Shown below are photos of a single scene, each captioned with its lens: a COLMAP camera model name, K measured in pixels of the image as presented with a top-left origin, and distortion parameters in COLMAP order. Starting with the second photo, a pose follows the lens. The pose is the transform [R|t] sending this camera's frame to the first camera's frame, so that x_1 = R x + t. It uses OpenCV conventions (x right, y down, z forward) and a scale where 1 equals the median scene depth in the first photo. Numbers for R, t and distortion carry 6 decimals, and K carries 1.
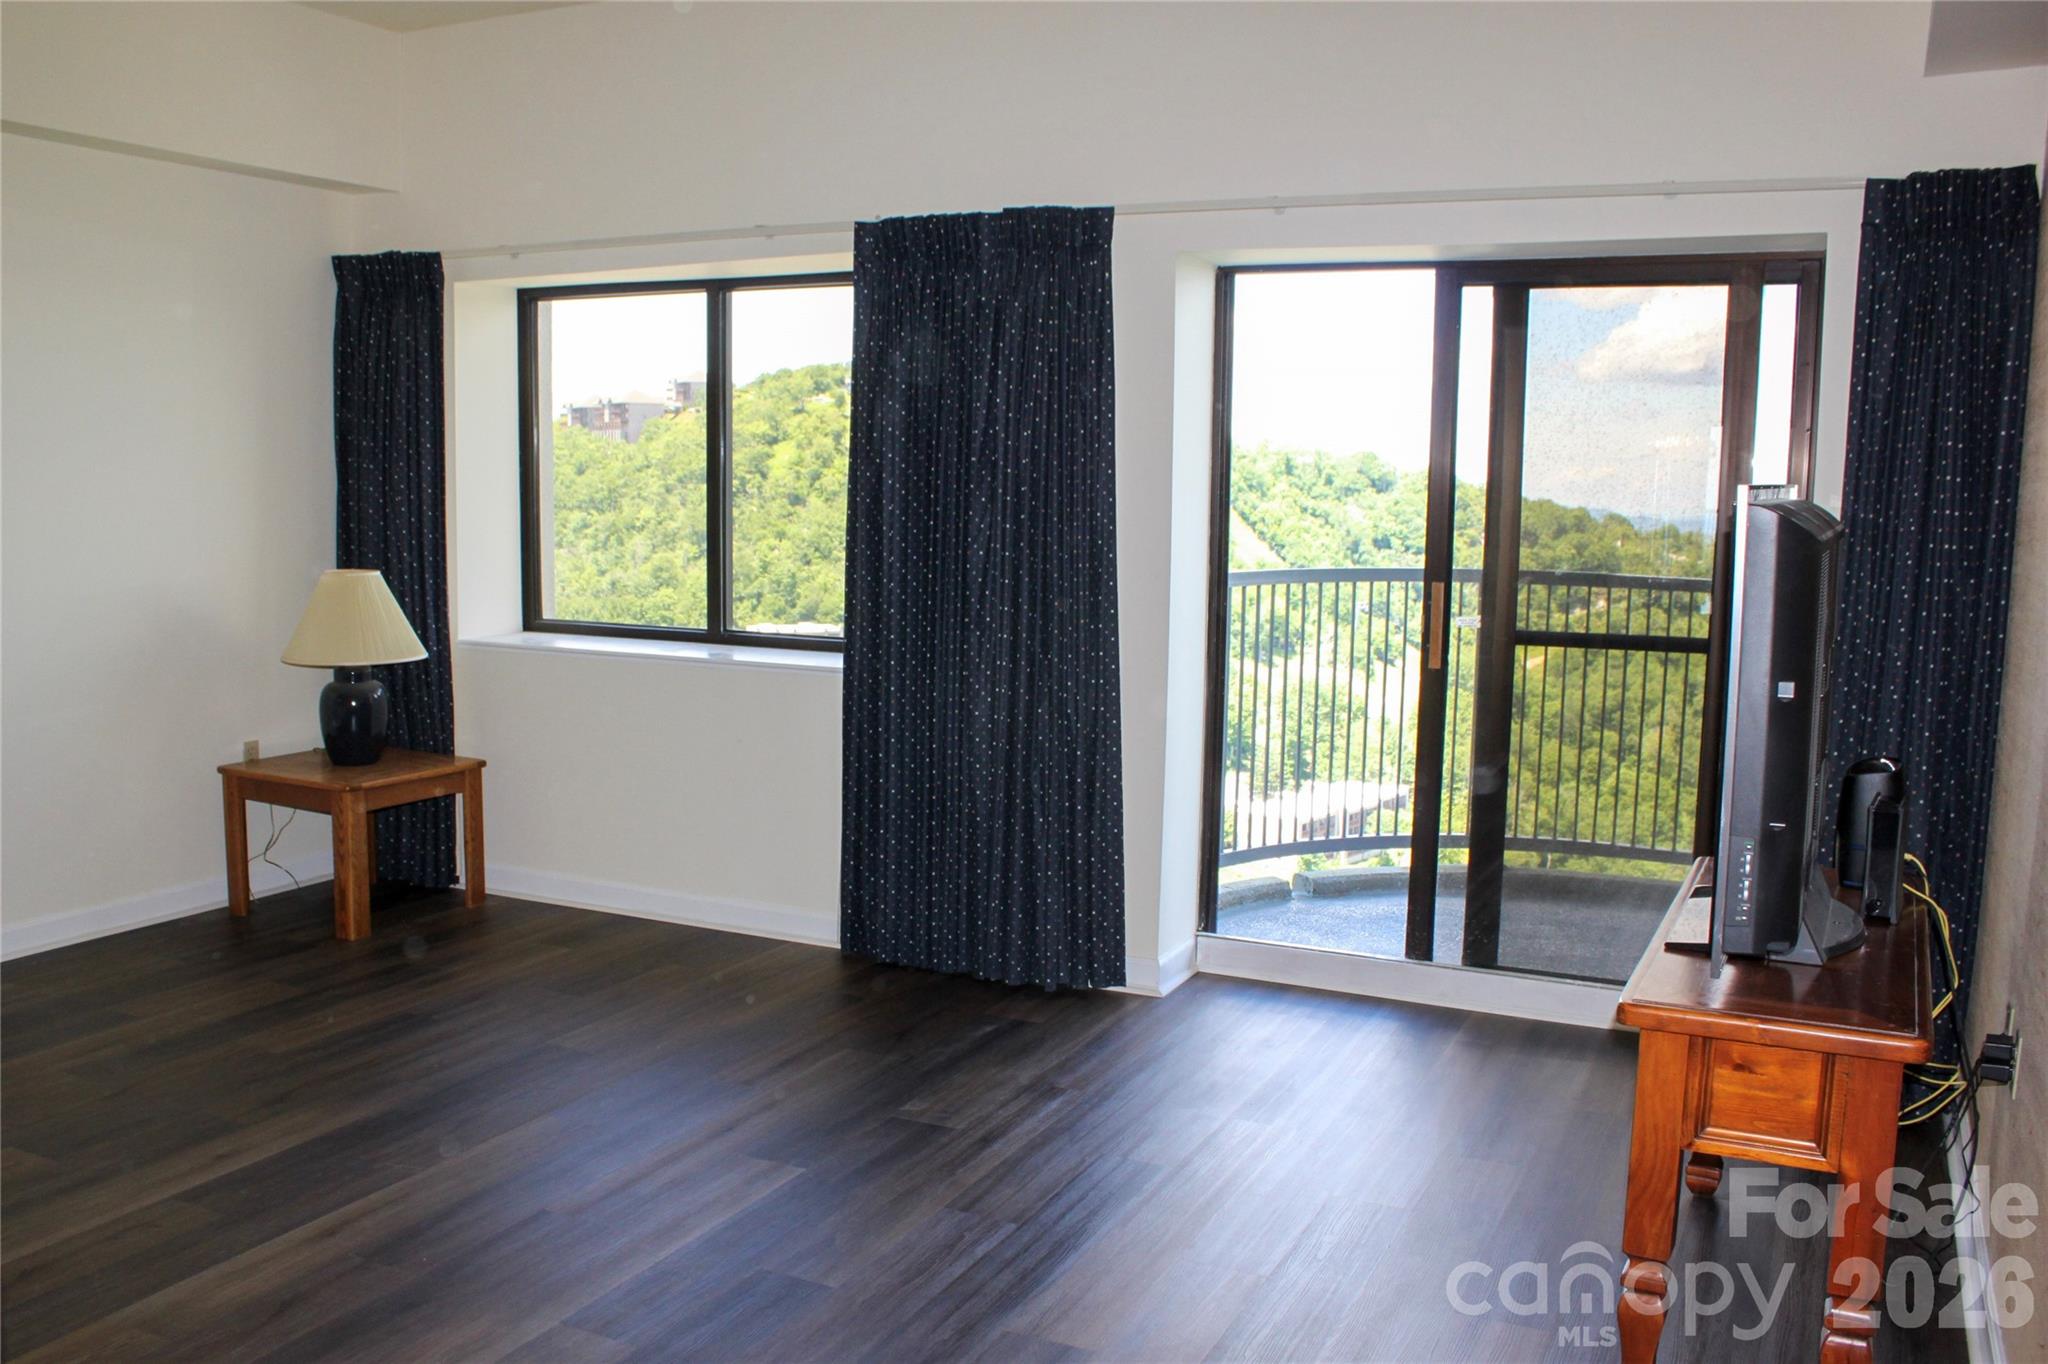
lens RADIAL K [[1748.0, 0, 1024.0], [0, 1748.0, 682.0], [0, 0, 1]] dist [-0.101826, 0.098469]
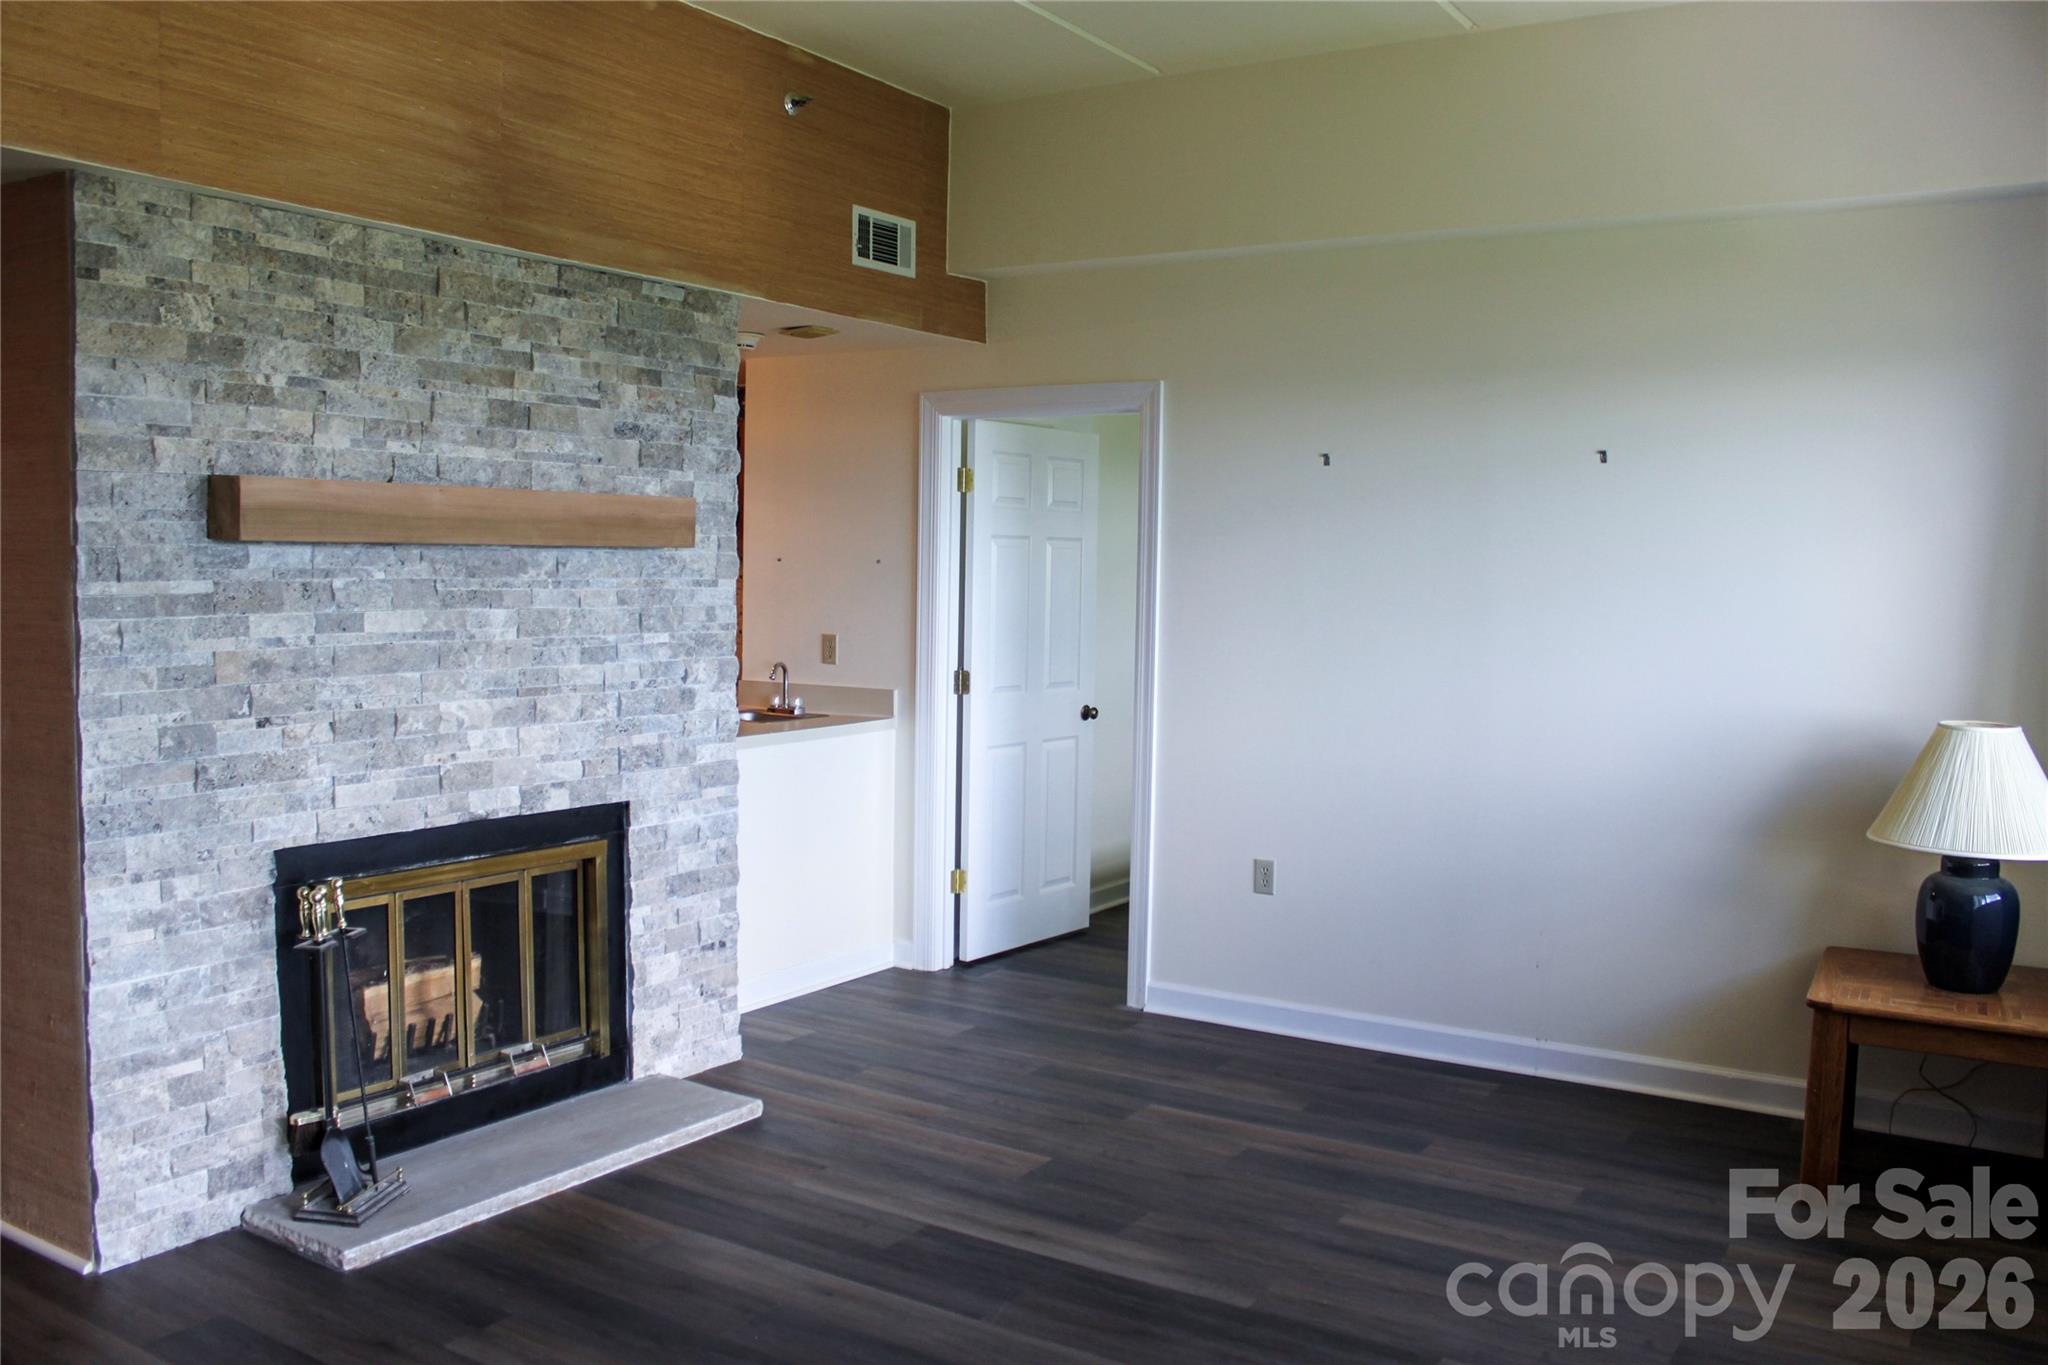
lens RADIAL K [[1748.0, 0, 1024.0], [0, 1748.0, 682.5], [0, 0, 1]] dist [-0.101826, 0.098469]
pose [[-0.109551, 0.053829, -0.992523, 0.515566], [-0.135591, 0.988389, 0.068570, -0.112026], [0.984690, 0.142089, -0.100980, 1.006390]]
